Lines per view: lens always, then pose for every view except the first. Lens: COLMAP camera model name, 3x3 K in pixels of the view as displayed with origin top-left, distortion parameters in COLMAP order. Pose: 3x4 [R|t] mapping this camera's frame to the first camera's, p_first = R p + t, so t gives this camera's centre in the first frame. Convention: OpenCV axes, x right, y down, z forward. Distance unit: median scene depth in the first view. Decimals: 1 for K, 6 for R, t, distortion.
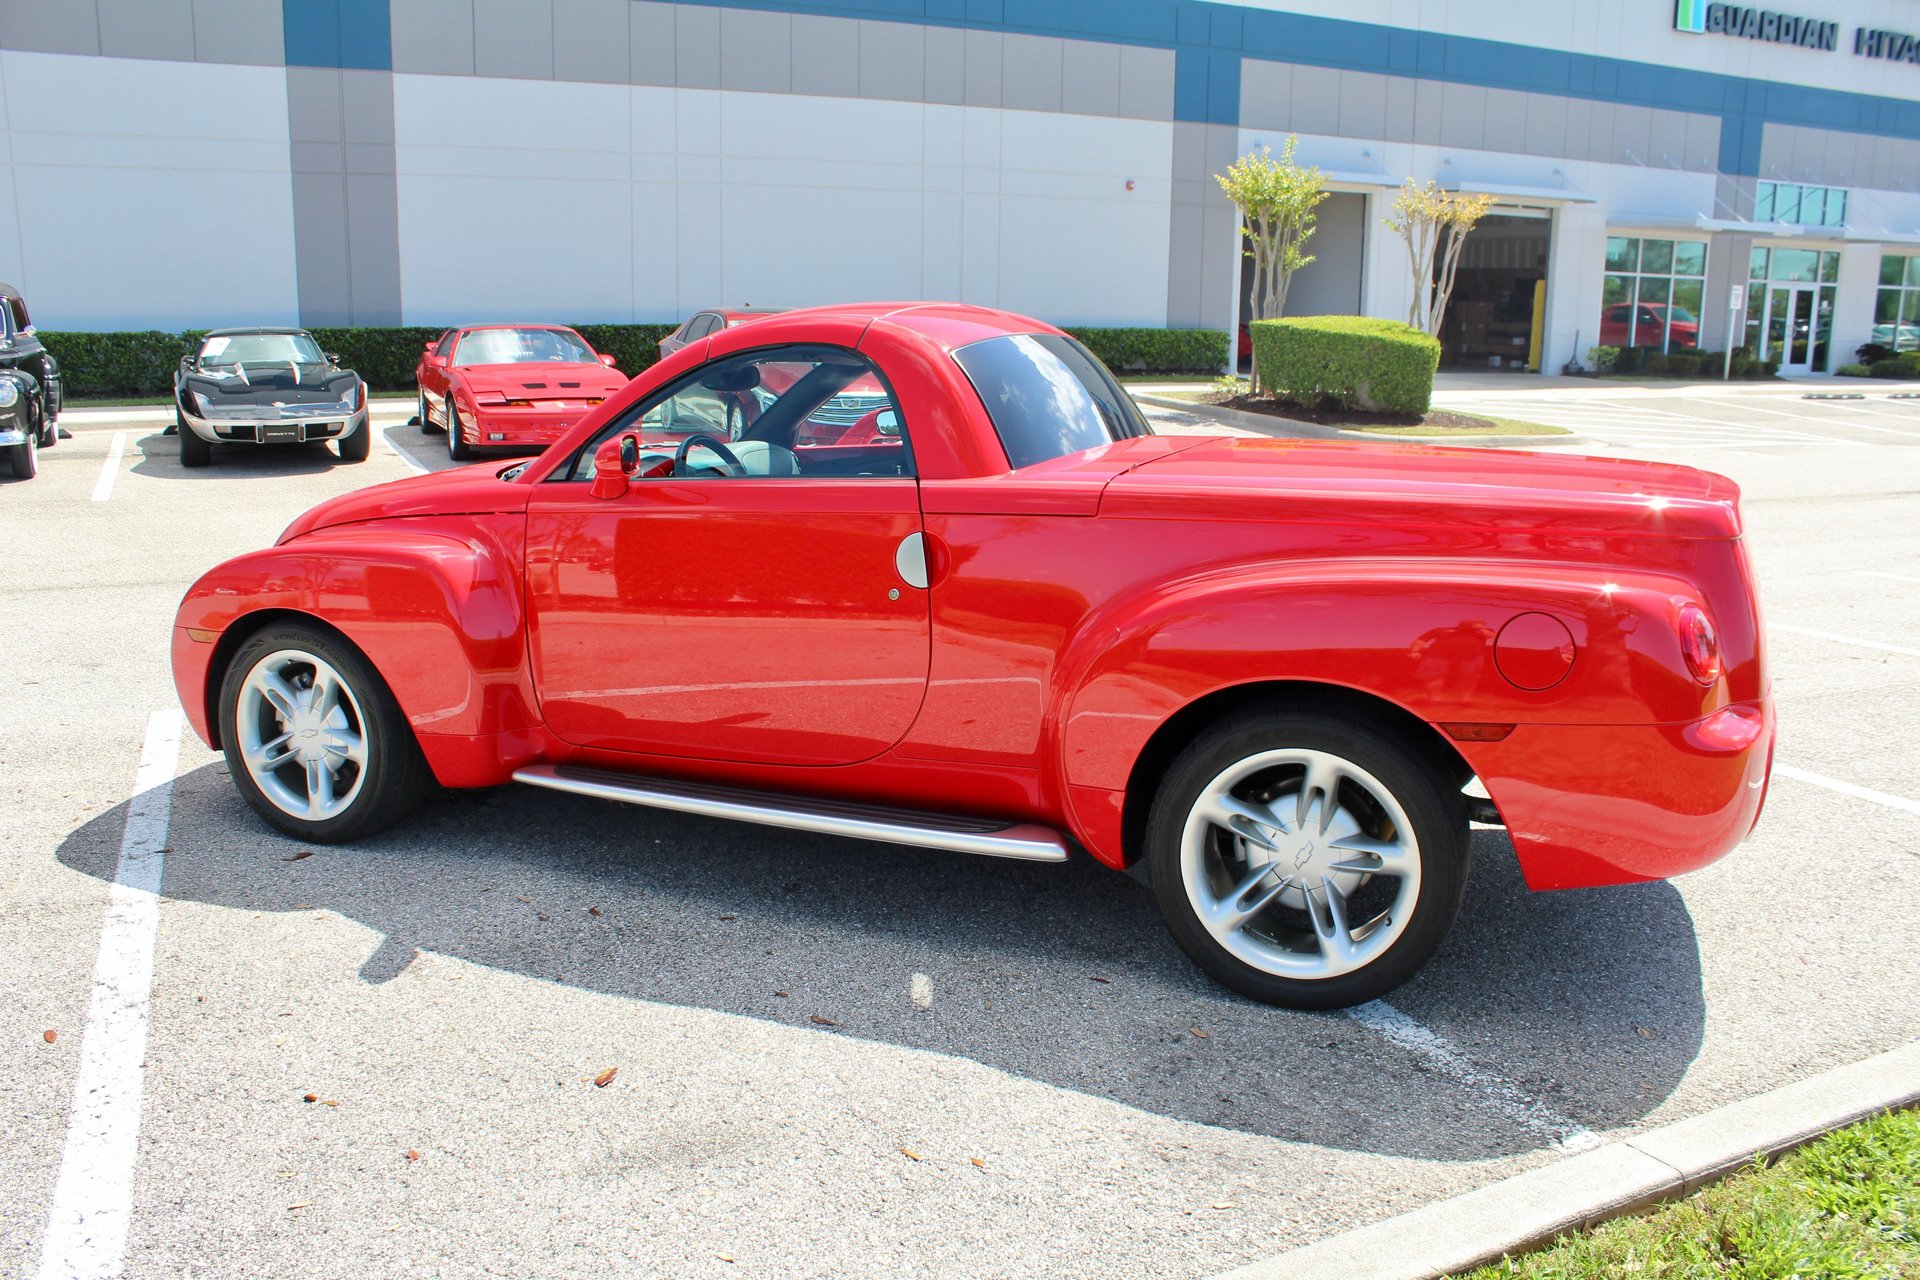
lens RADIAL K [[1606.2, 0, 967.5], [0, 1606.2, 657.2], [0, 0, 1]] dist [-0.166823, 0.142469]
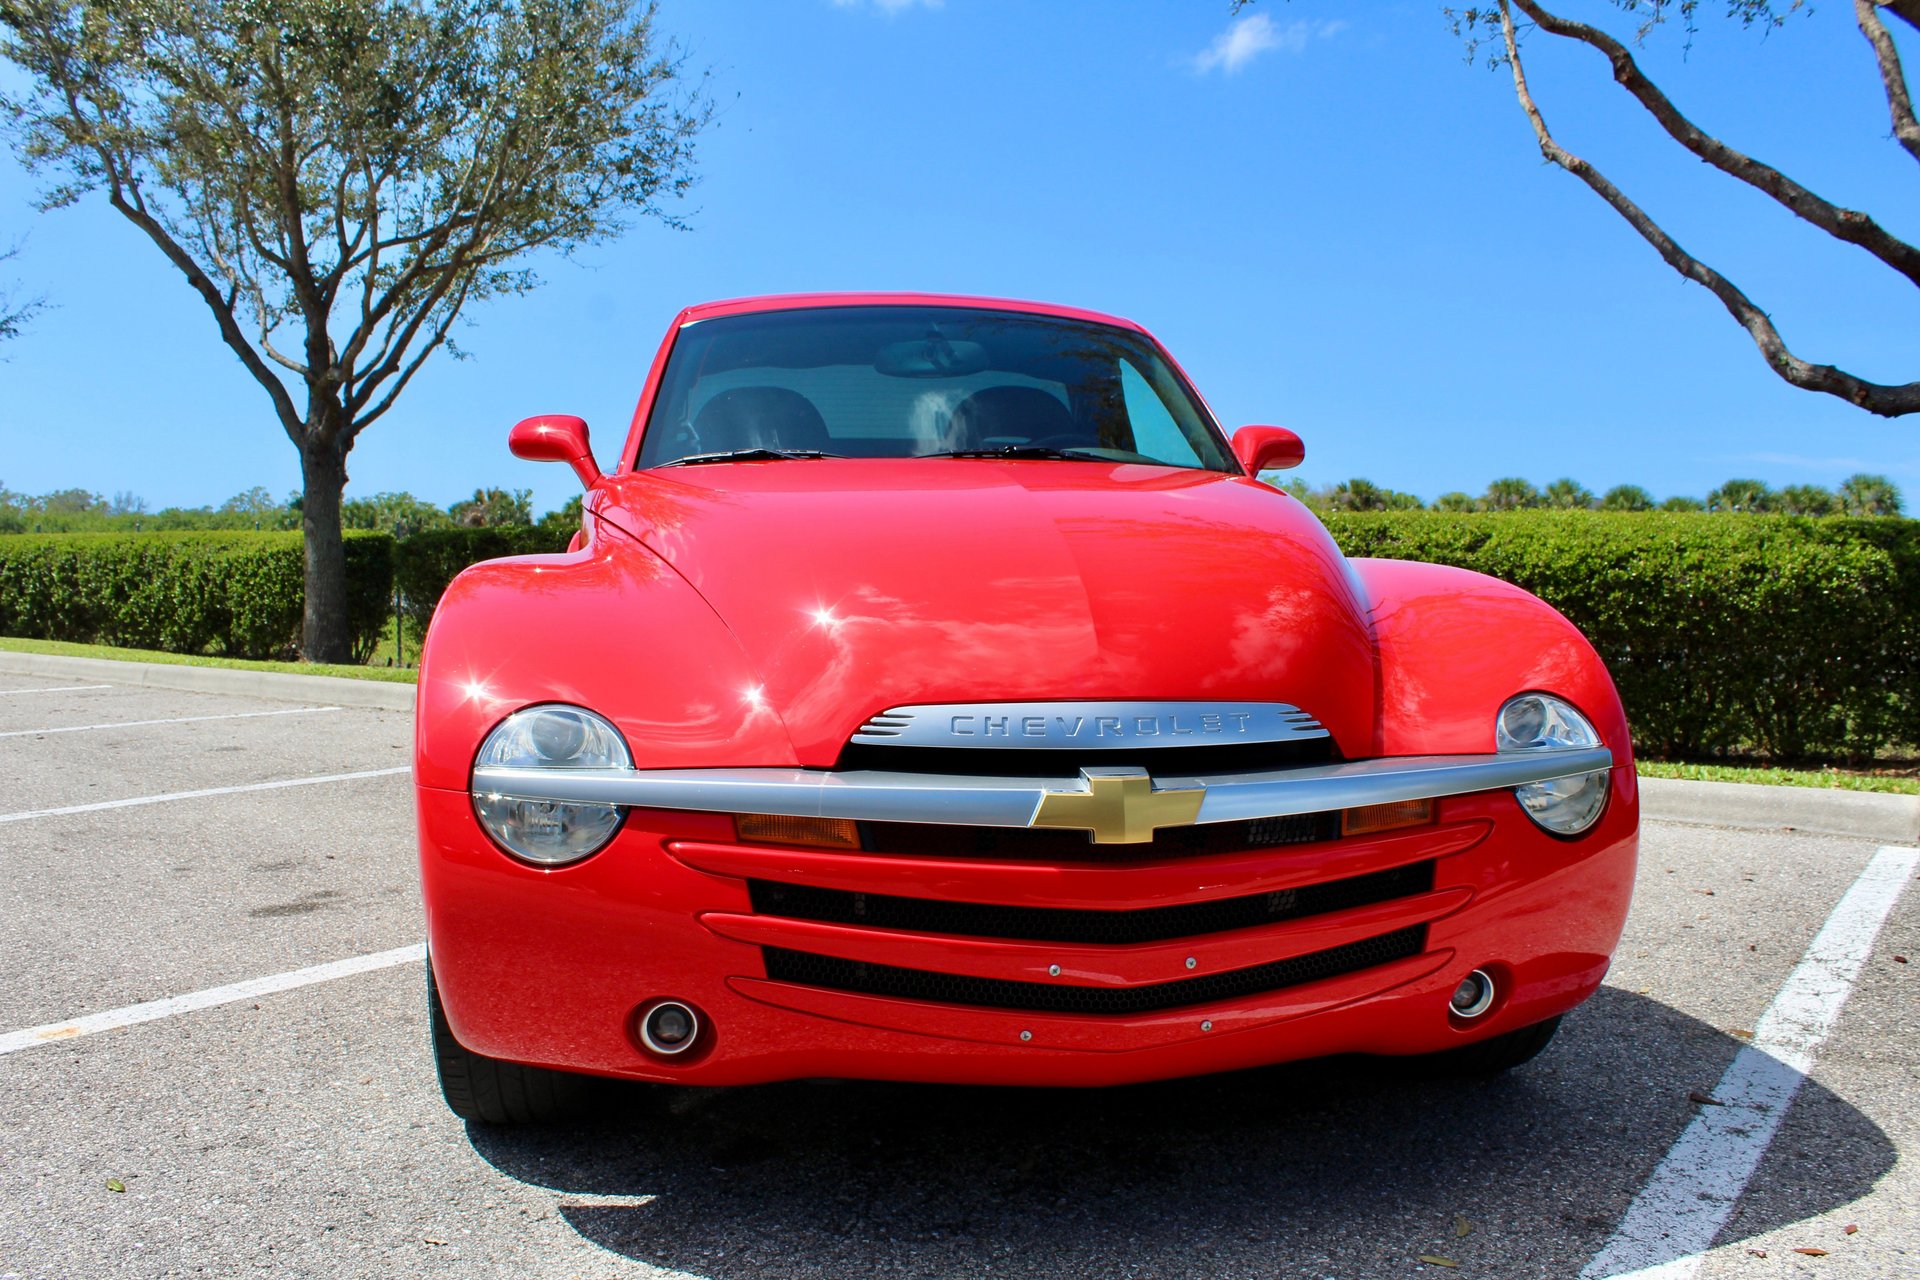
lens RADIAL K [[1632.7, 0, 958.5], [0, 1632.7, 668.3], [0, 0, 1]] dist [-0.162933, 0.138797]
pose [[-0.490233, -0.078537, 0.868046, -0.890293], [0.161989, 0.970370, 0.179279, -0.184790], [-0.856406, 0.228503, -0.462986, 1.492297]]
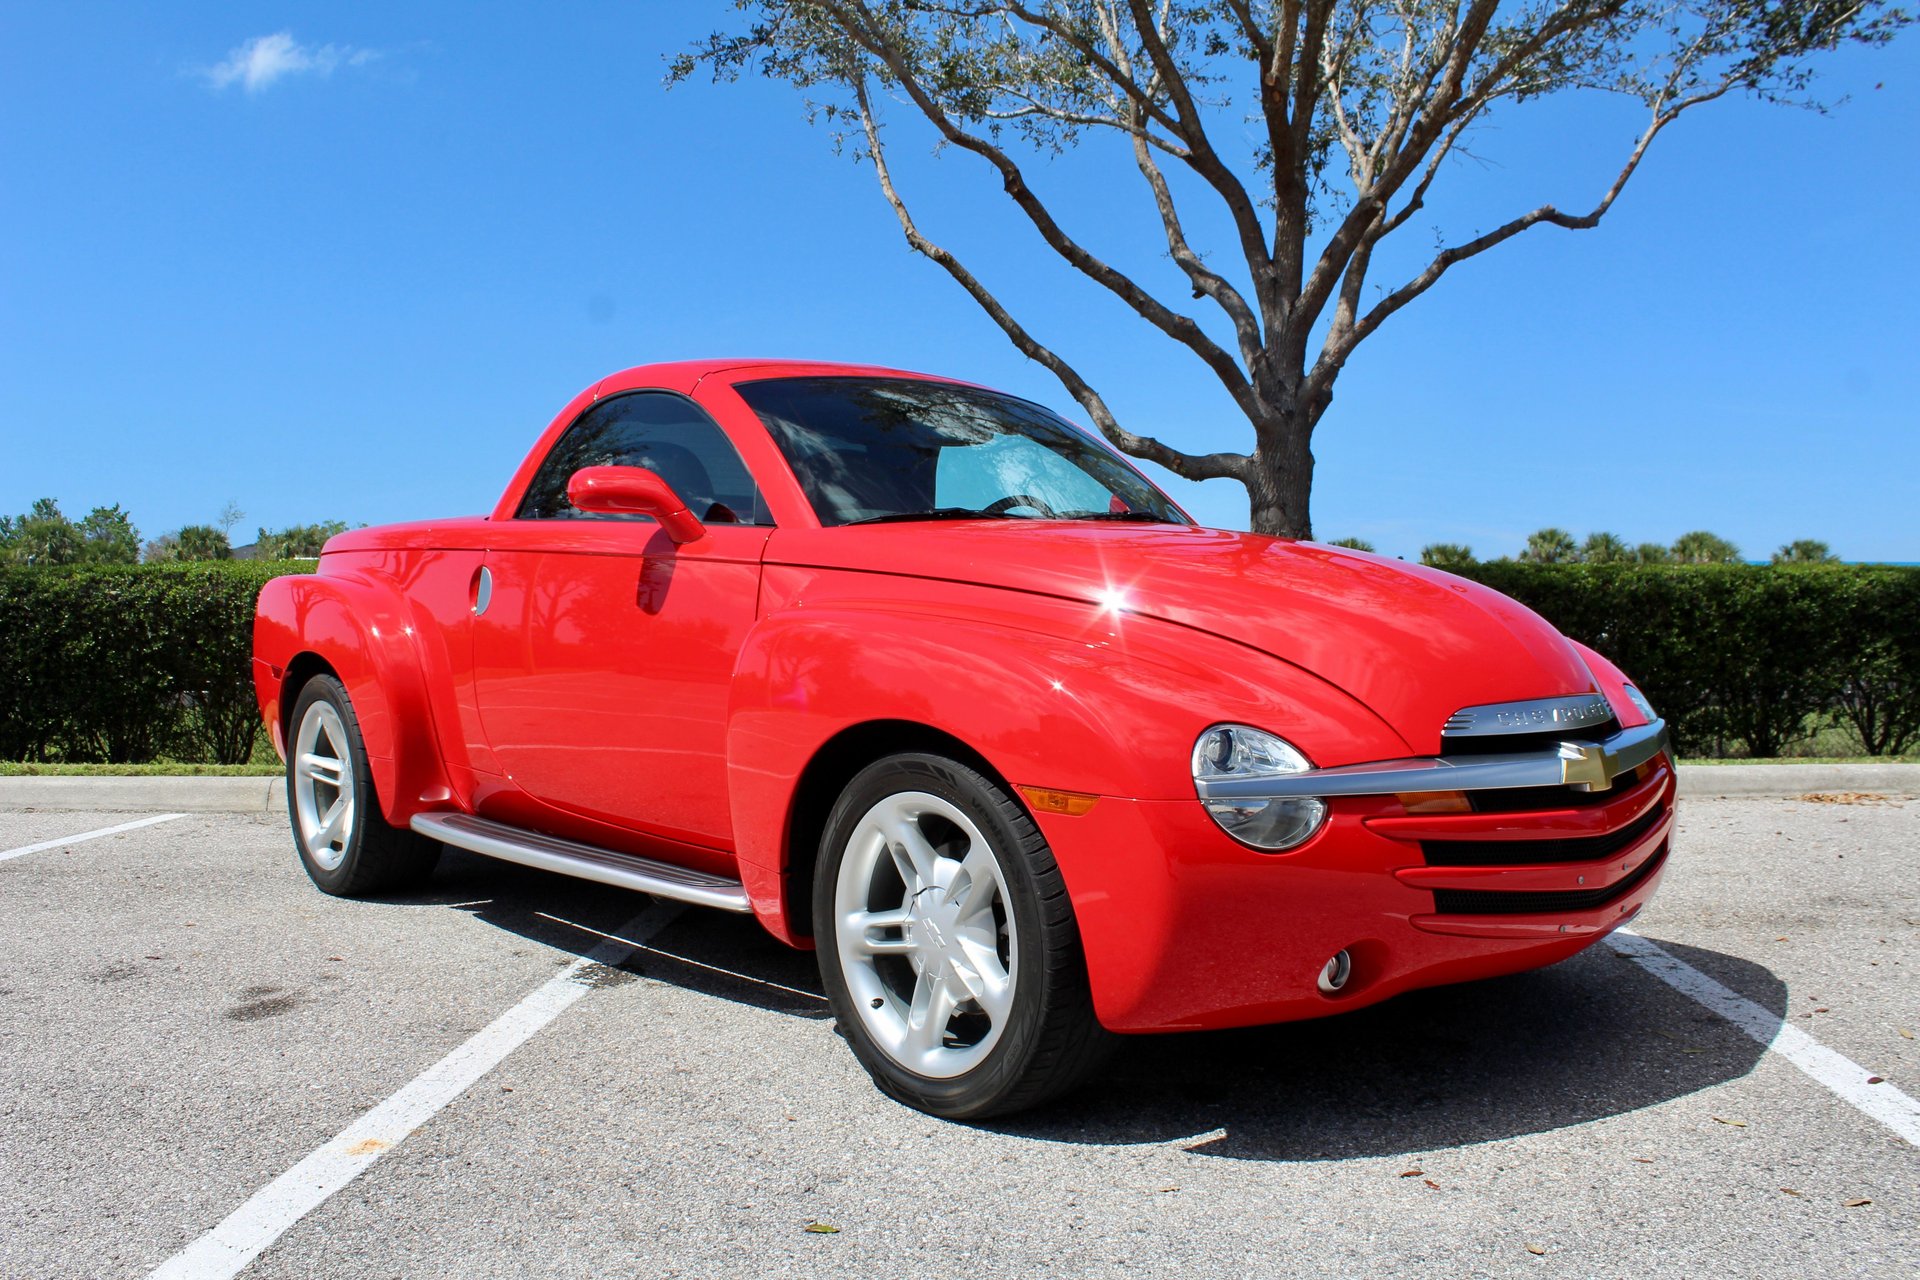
lens RADIAL K [[1631.4, 0, 959.7], [0, 1631.4, 665.2], [0, 0, 1]] dist [-0.149256, 0.097321]
pose [[-0.882374, -0.028558, 0.469681, -0.605768], [0.087197, 0.970945, 0.222850, -0.268143], [-0.462399, 0.237592, -0.854247, 1.919202]]
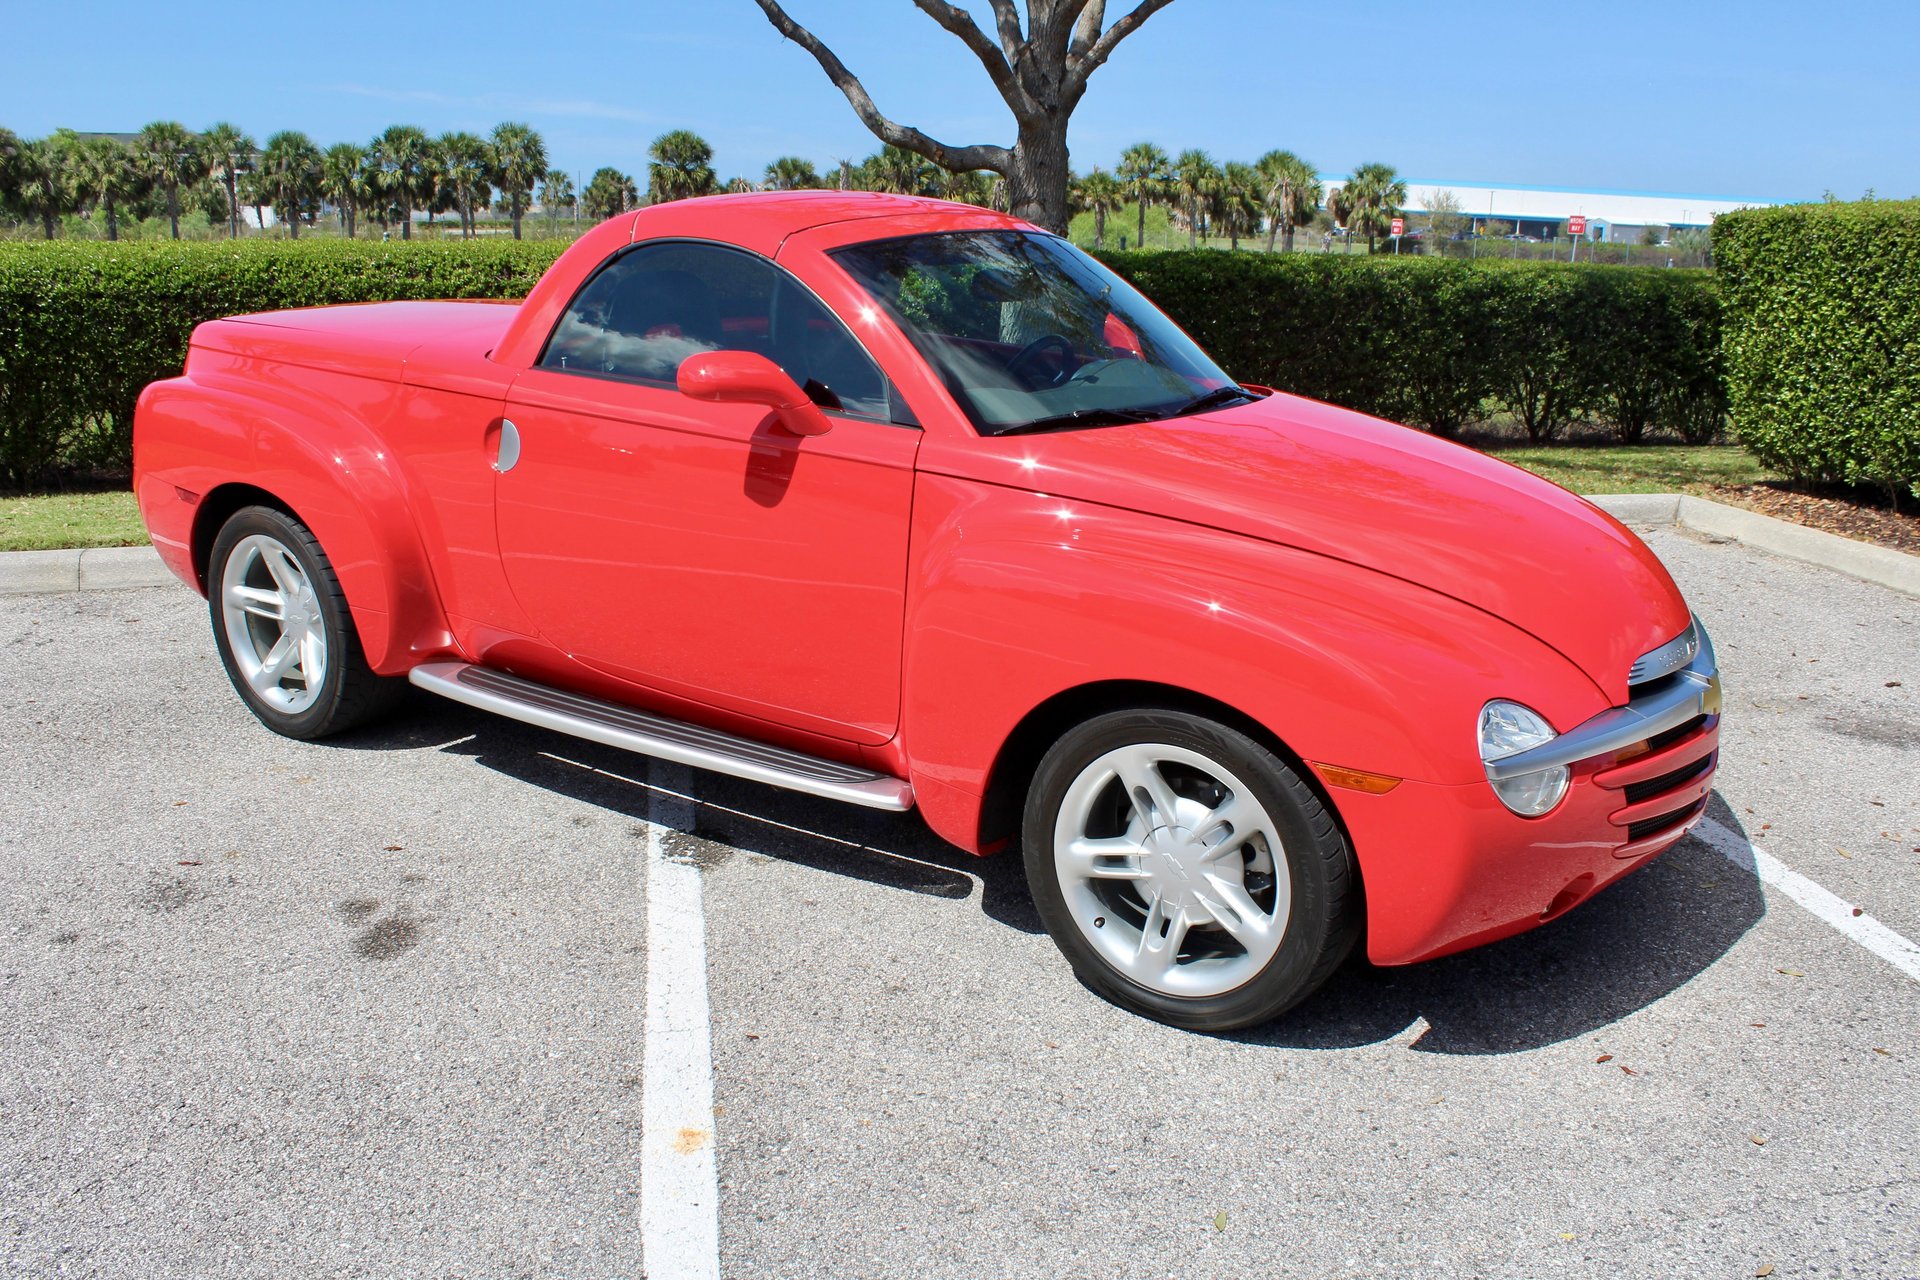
lens RADIAL K [[1591.0, 0, 961.9], [0, 1591.0, 662.0], [0, 0, 1]] dist [-0.165503, 0.139379]
pose [[-0.971947, -0.094449, 0.215402, -0.339150], [0.017938, 0.883394, 0.468288, -0.422200], [-0.234514, 0.459015, -0.856918, 1.960231]]
